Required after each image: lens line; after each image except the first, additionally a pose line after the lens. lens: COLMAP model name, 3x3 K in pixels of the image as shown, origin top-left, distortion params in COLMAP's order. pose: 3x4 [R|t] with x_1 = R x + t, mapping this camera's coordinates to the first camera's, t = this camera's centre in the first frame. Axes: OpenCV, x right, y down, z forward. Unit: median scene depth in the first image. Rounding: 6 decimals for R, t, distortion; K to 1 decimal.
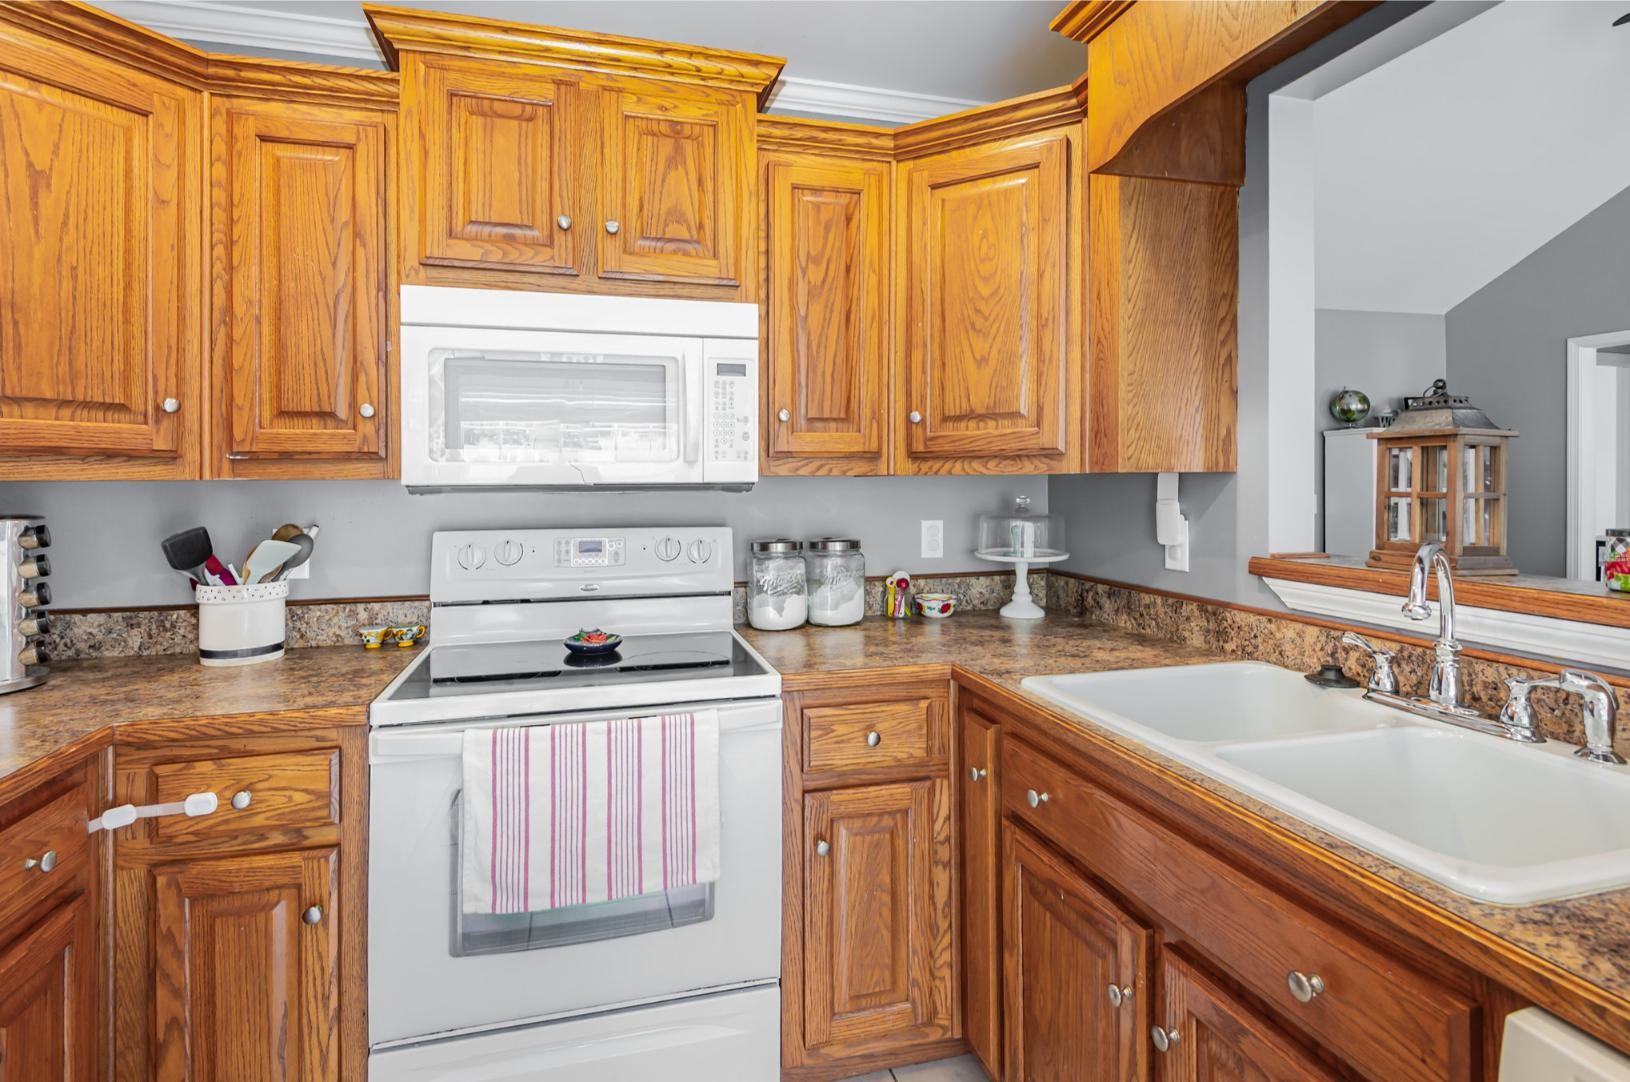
lens RADIAL K [[788.5, 0, 789.2], [0, 788.5, 472.9], [0, 0, 1]] dist [0.008817, -0.000709]
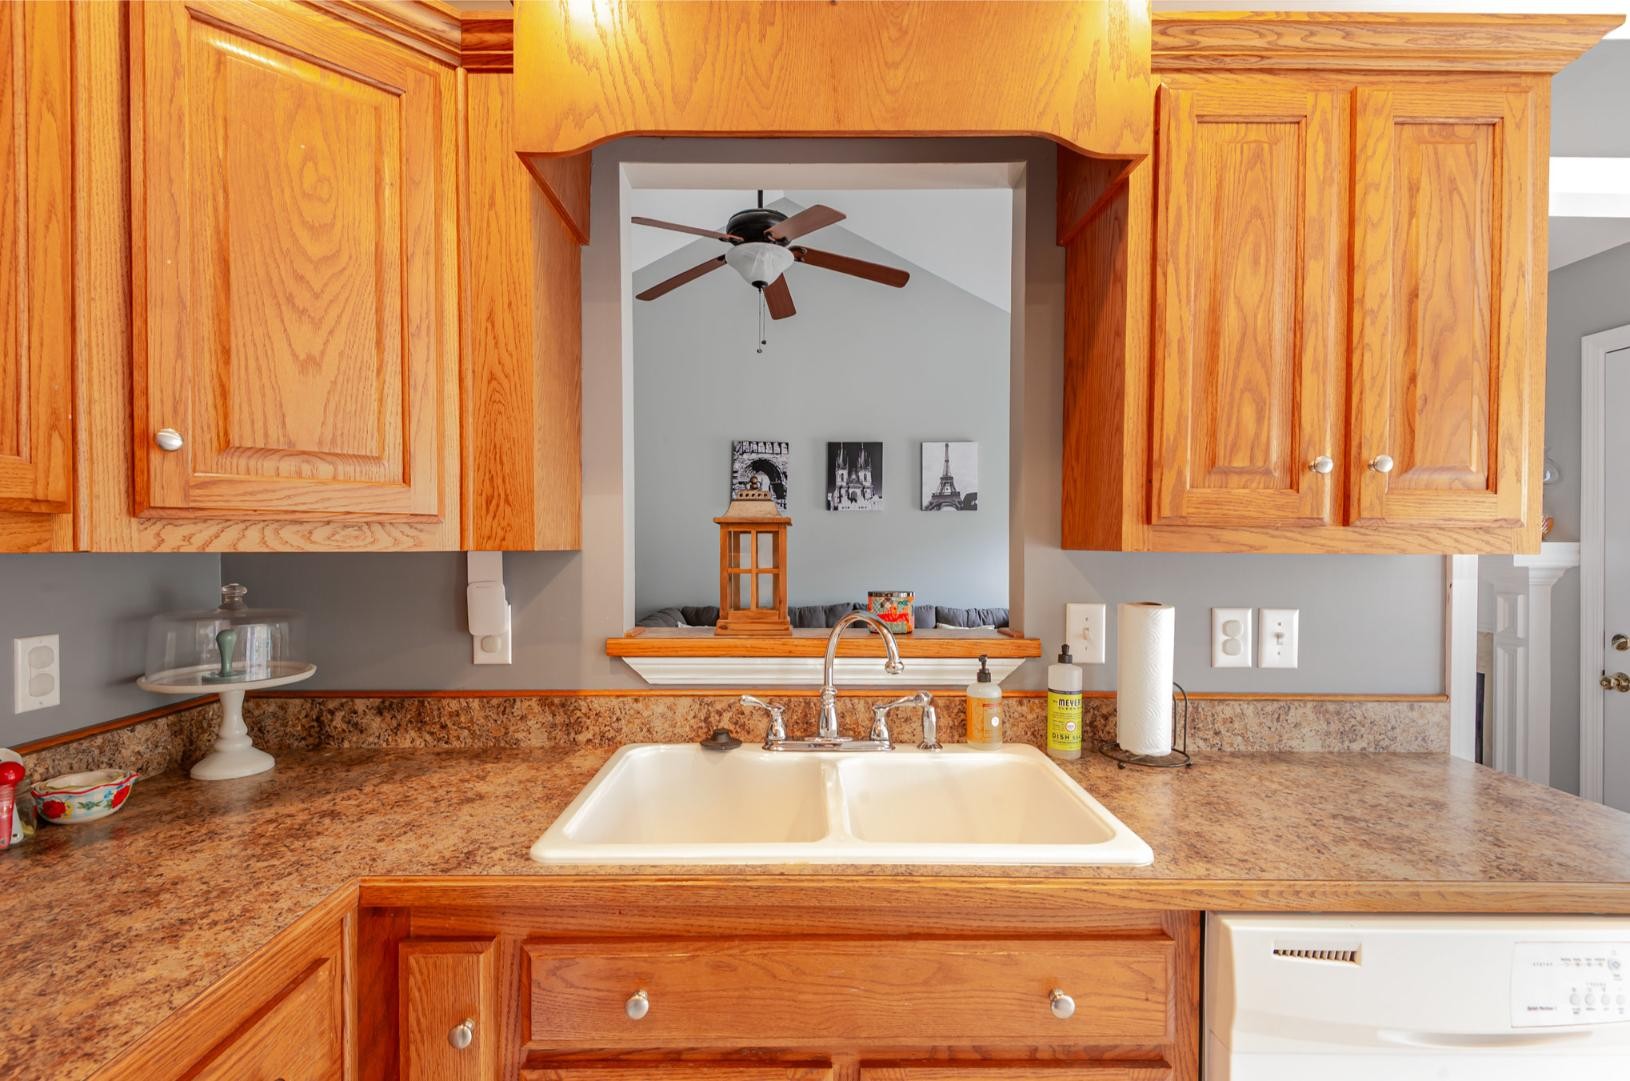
lens RADIAL K [[760.9, 0, 808.2], [0, 760.9, 554.8], [0, 0, 1]] dist [0.024009, -0.005216]
pose [[0.254505, -0.002200, 0.967069, -0.236752], [-0.010577, 0.999931, 0.005059, -0.002623], [-0.967014, -0.011517, 0.254464, 0.497847]]
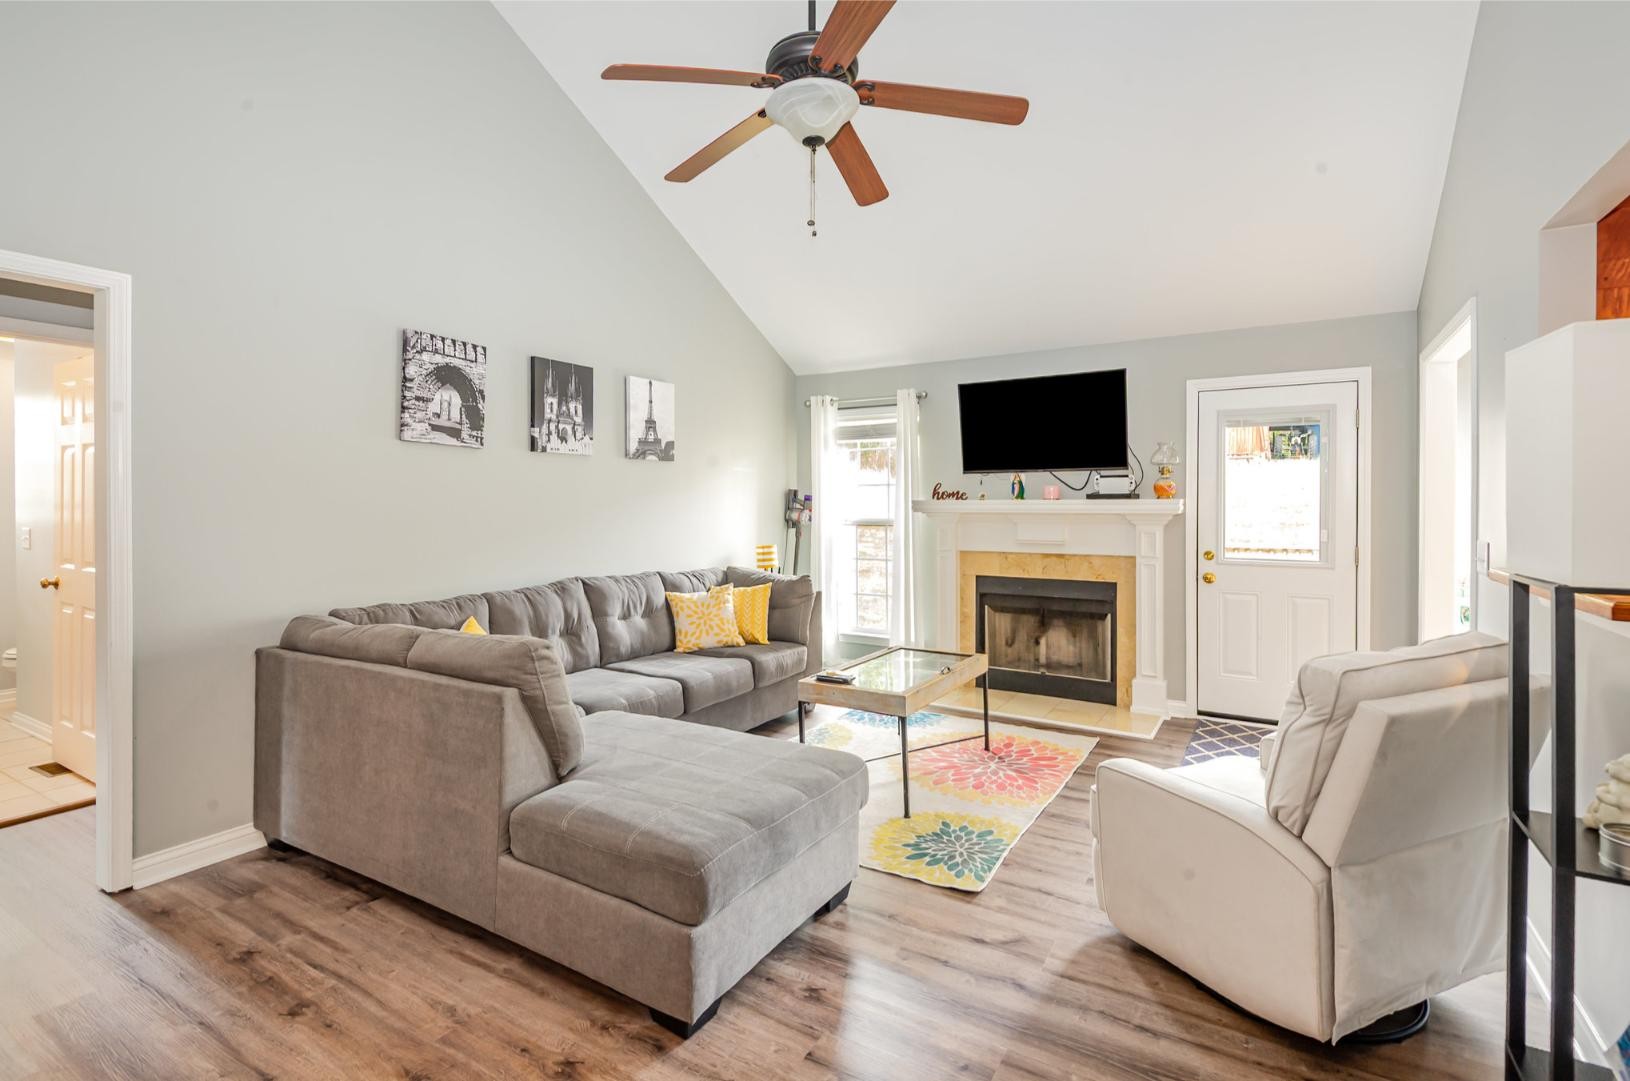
lens RADIAL K [[760.9, 0, 798.7], [0, 760.9, 507.7], [0, 0, 1]] dist [0.024009, -0.005216]
pose [[-0.698011, 0.002474, 0.716083, 0.700830], [-0.001706, 0.999985, -0.005118, 0.006701], [-0.716085, -0.004794, -0.697996, 2.330616]]
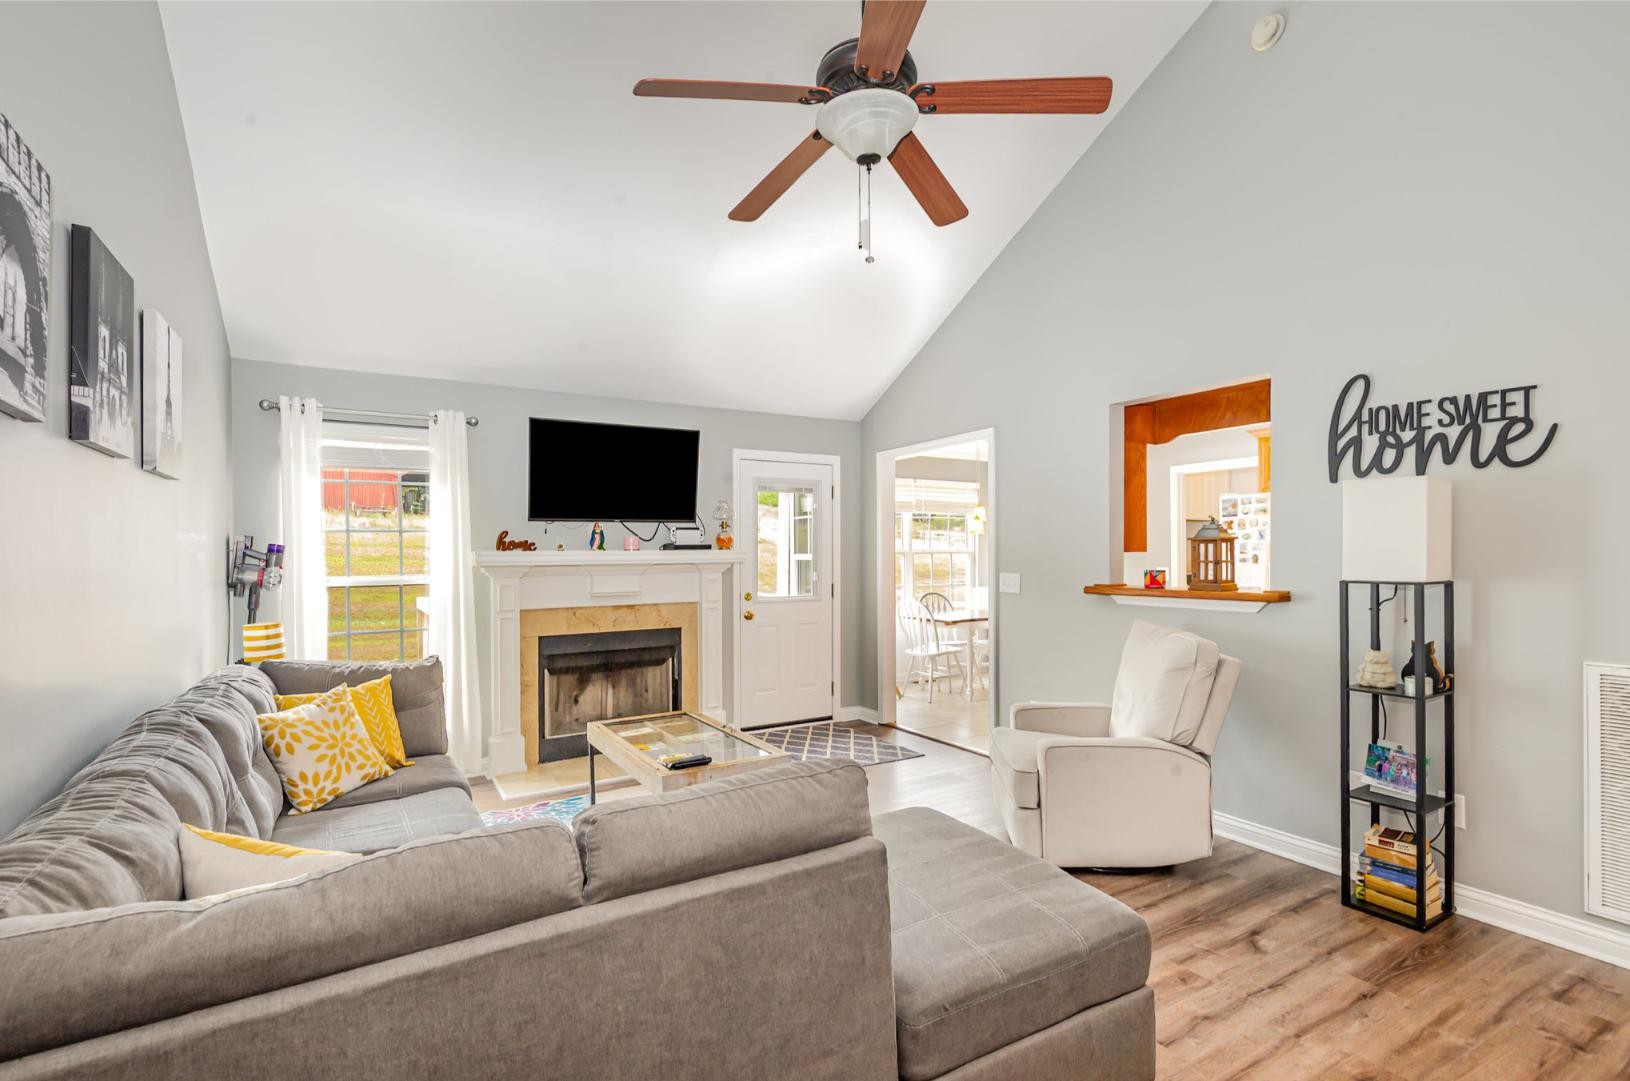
lens RADIAL K [[760.9, 0, 822.5], [0, 760.9, 547.8], [0, 0, 1]] dist [0.024009, -0.005216]
pose [[-0.955829, 0.010477, -0.293736, 2.299838], [0.014915, 0.999806, -0.012873, -0.002938], [0.293544, -0.016686, -0.955800, 2.574086]]
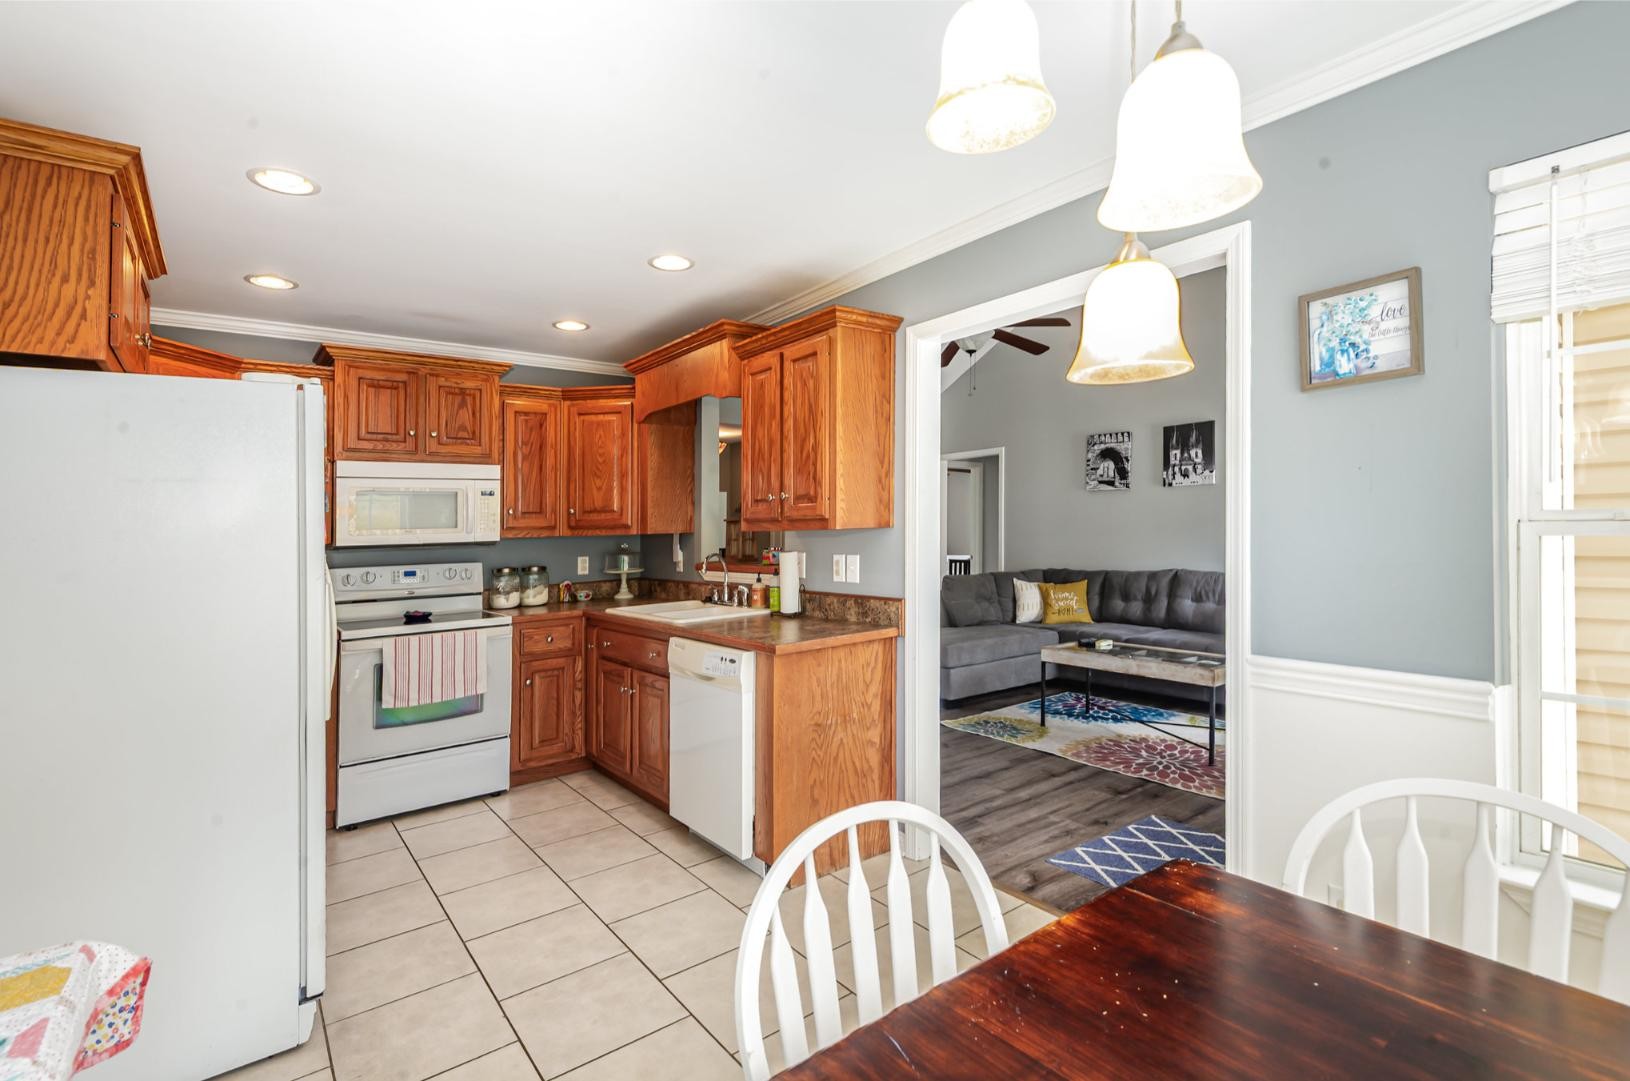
lens RADIAL K [[760.9, 0, 820.2], [0, 760.9, 481.9], [0, 0, 1]] dist [0.024009, -0.005216]
pose [[0.913924, 0.007898, 0.405809, -0.091487], [0.016884, 0.998206, -0.057452, -0.016689], [-0.405534, 0.059358, 0.912151, -1.485415]]
